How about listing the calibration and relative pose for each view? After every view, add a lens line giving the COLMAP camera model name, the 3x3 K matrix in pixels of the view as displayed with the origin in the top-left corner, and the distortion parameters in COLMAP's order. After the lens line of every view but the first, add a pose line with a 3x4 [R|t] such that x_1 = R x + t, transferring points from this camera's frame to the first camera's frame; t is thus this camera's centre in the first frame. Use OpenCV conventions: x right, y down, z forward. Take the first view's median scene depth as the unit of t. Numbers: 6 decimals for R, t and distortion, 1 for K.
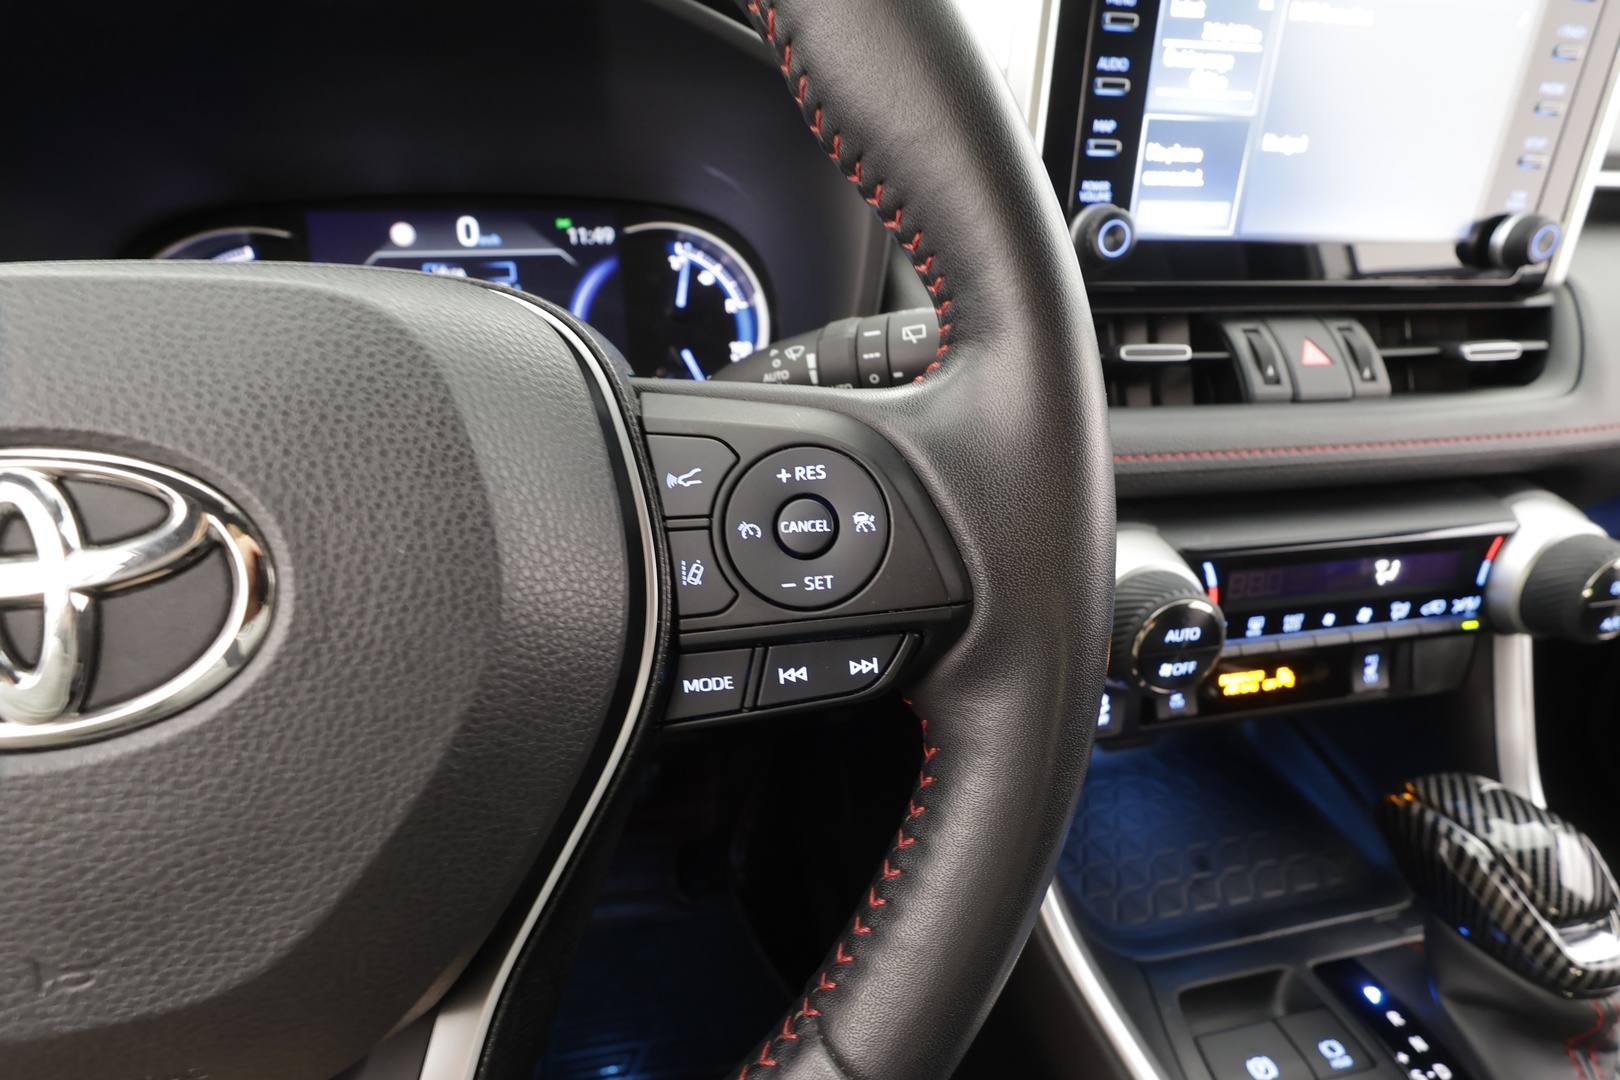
lens RADIAL K [[721.3, 0, 802.7], [0, 721.3, 555.9], [0, 0, 1]] dist [0.003219, -0.000090]
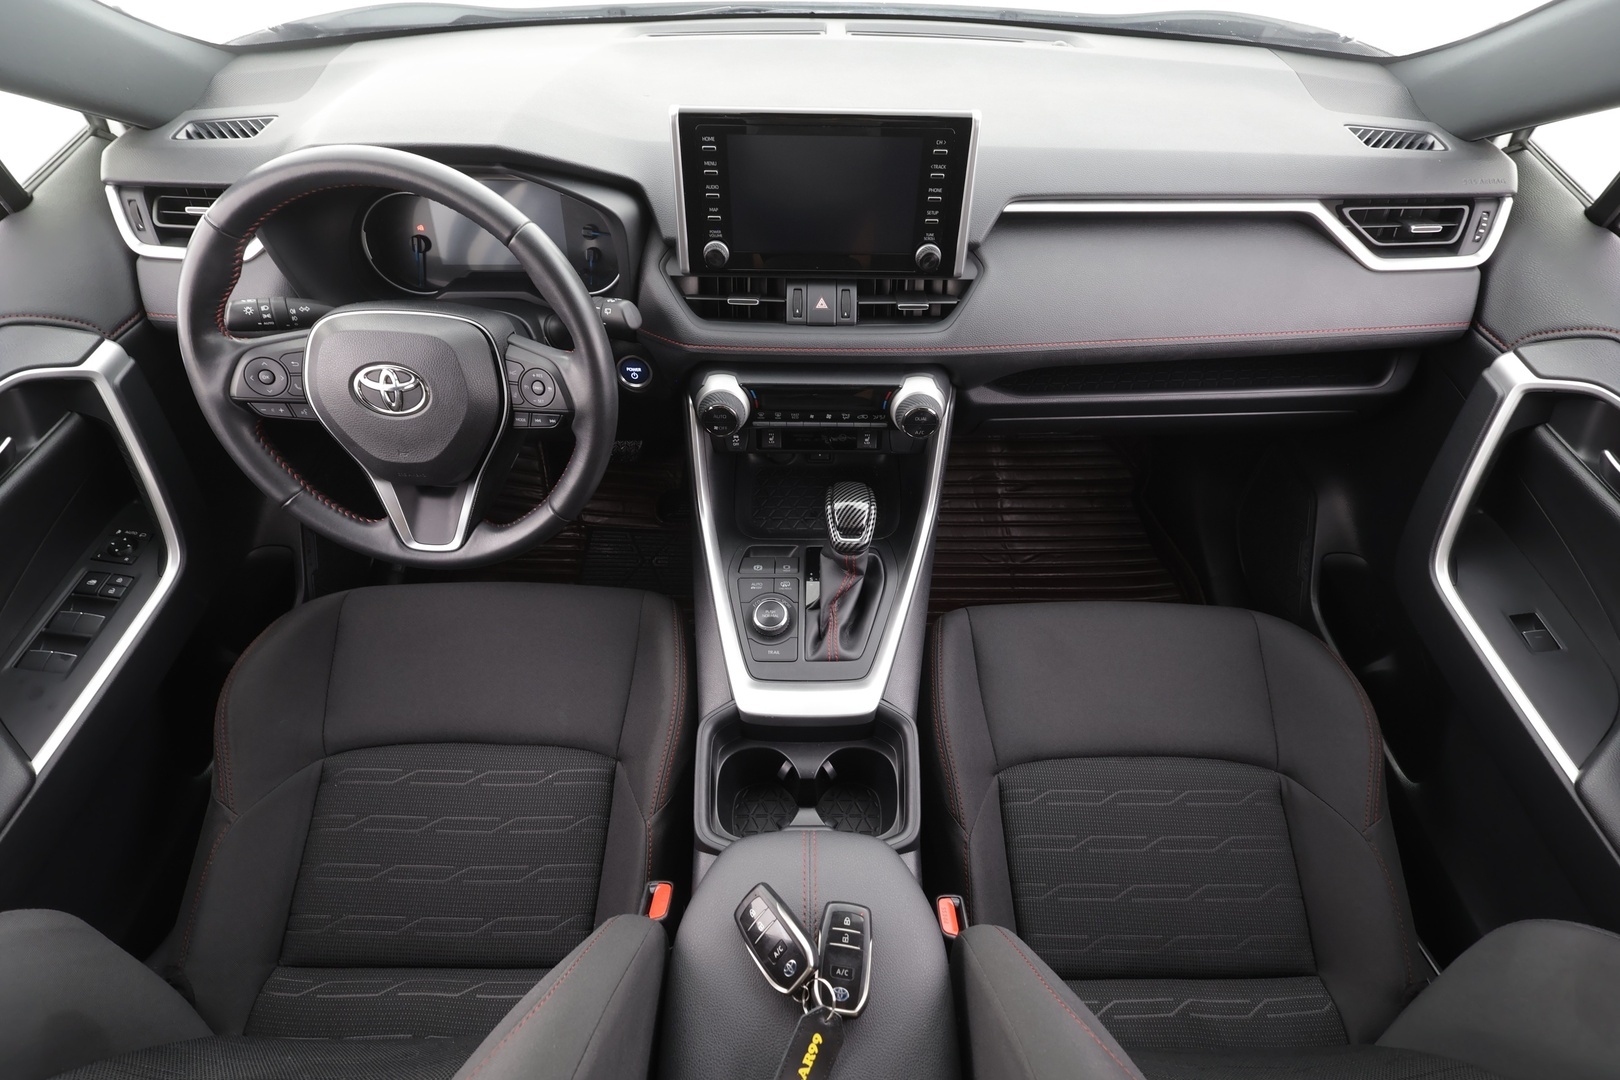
lens RADIAL K [[757.9, 0, 803.1], [0, 757.9, 536.8], [0, 0, 1]] dist [-0.001738, 0.001557]
pose [[0.980983, 0.145672, -0.128266, 1.077047], [-0.086993, 0.920738, 0.380360, -0.513433], [0.173507, -0.361968, 0.915901, -1.523911]]
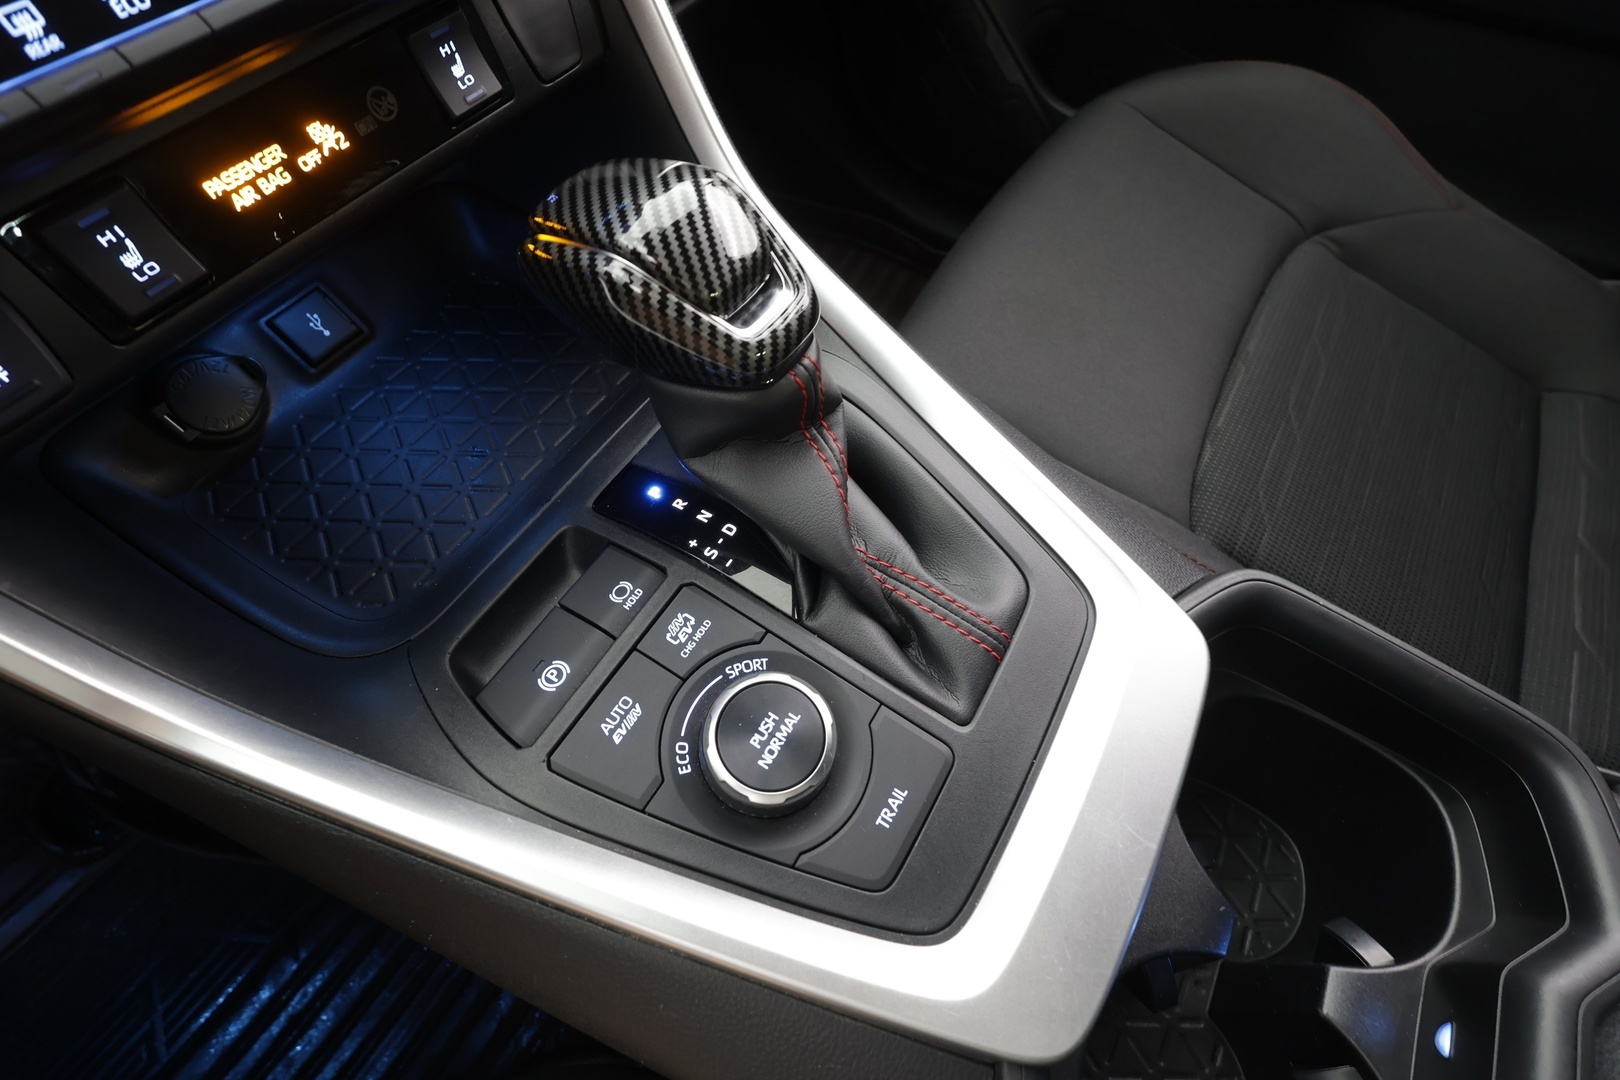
lens RADIAL K [[757.9, 0, 822.9], [0, 757.9, 537.6], [0, 0, 1]] dist [-0.001738, 0.001557]
pose [[0.663483, -0.629129, 0.404953, 0.544729], [0.352308, 0.740187, 0.572715, 0.223483], [-0.660053, -0.237319, 0.712748, 0.256462]]
